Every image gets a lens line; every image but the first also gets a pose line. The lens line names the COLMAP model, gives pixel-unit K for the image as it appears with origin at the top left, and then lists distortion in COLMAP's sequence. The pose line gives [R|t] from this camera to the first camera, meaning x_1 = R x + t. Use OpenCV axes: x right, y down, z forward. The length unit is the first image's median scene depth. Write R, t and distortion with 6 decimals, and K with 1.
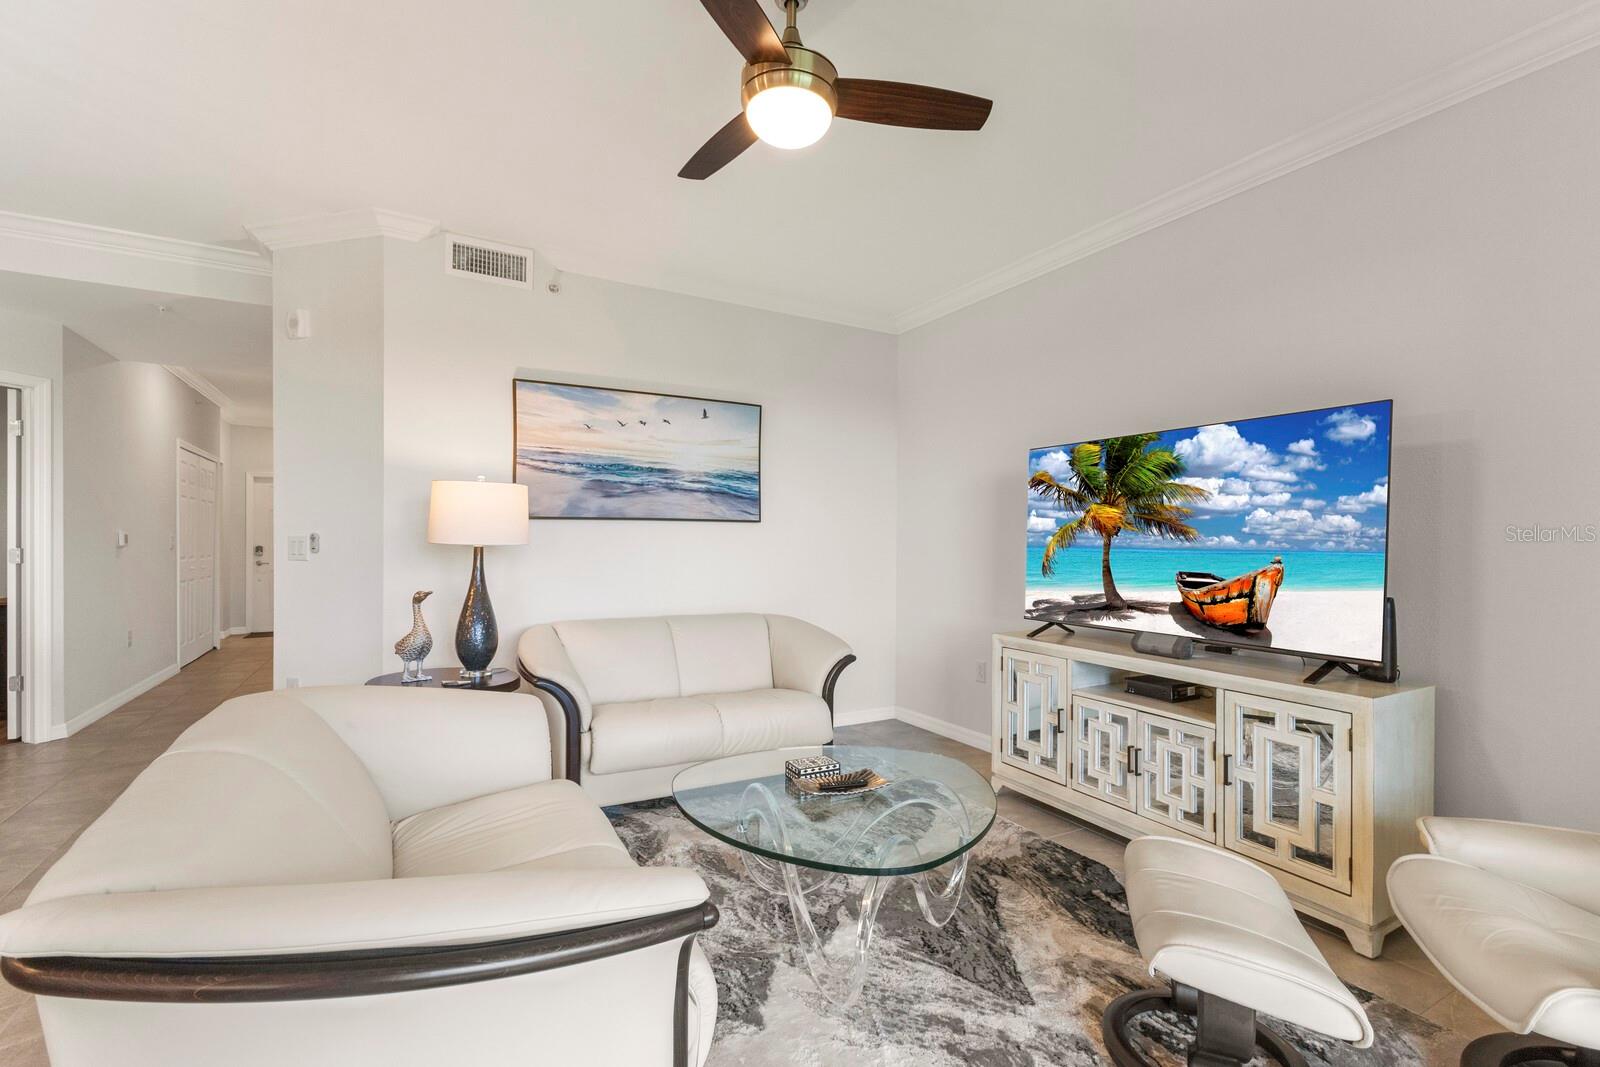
lens RADIAL K [[703.3, 0, 802.8], [0, 703.3, 543.7], [0, 0, 1]] dist [-0.000578, -0.000266]
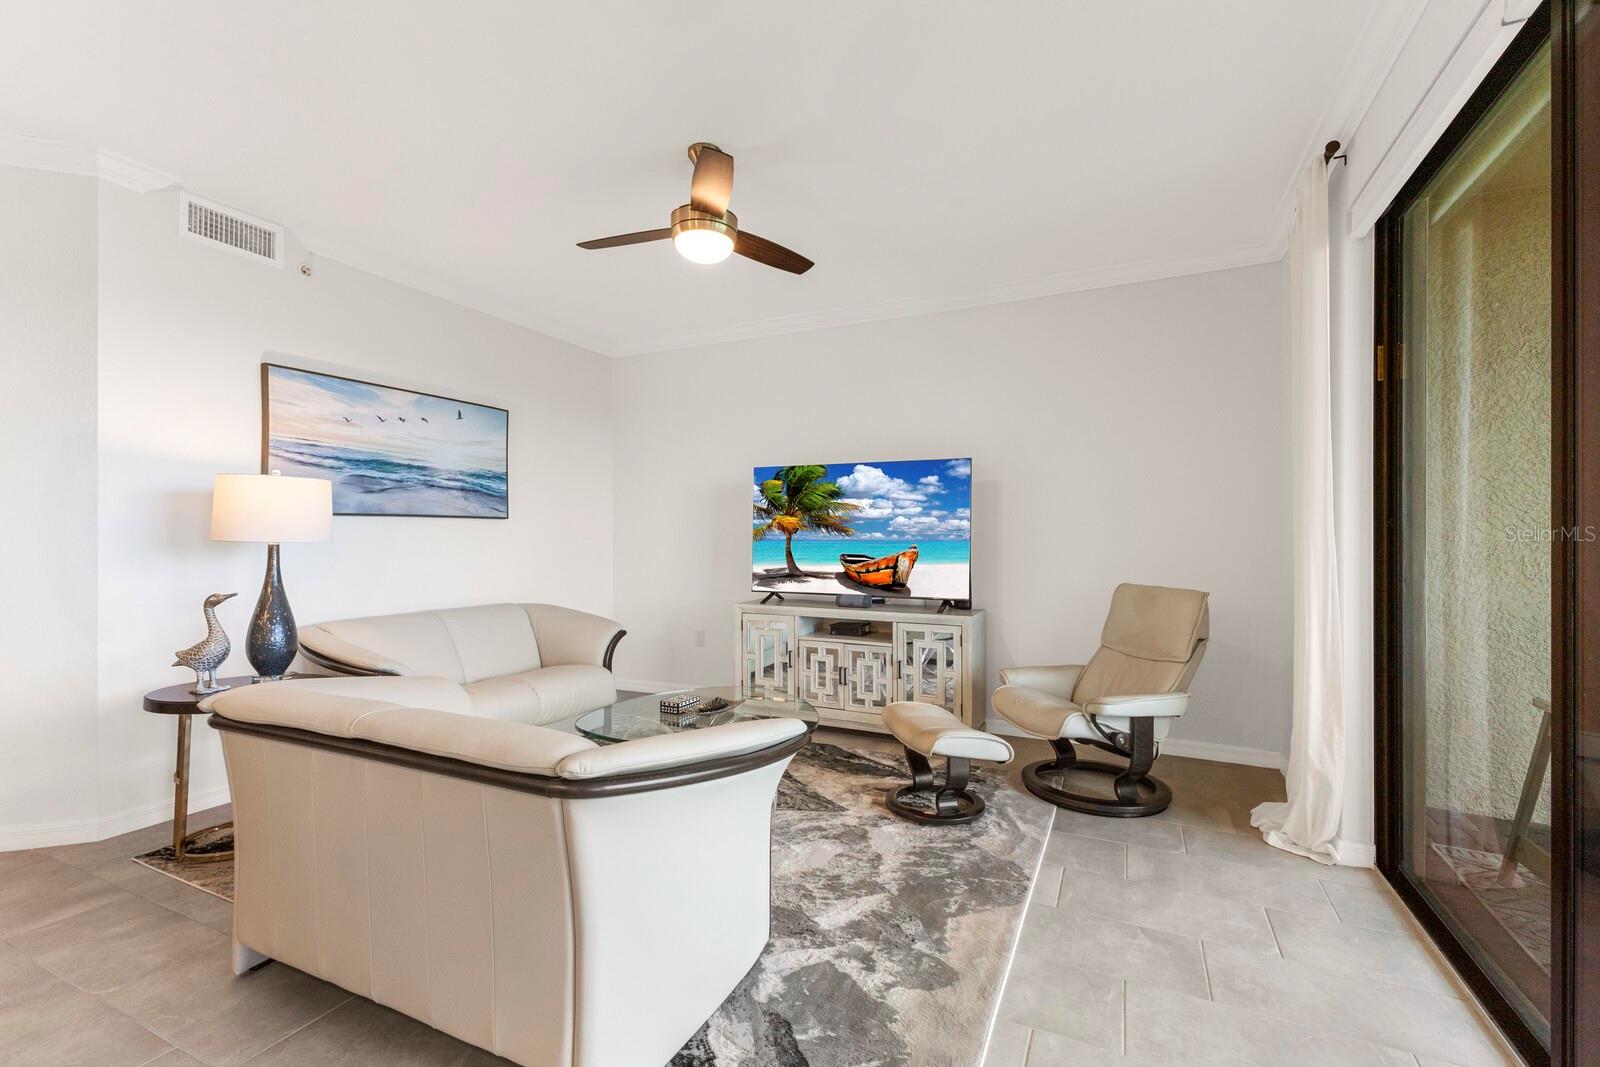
lens RADIAL K [[695.5, 0, 800.0], [0, 695.5, 533.5], [0, 0, 1]] dist [-0.000604, -0.000209]
pose [[0.817997, -0.005397, 0.575197, -0.447632], [0.007862, 0.999967, -0.001798, -0.003857], [-0.575168, 0.005993, 0.818013, -0.187195]]
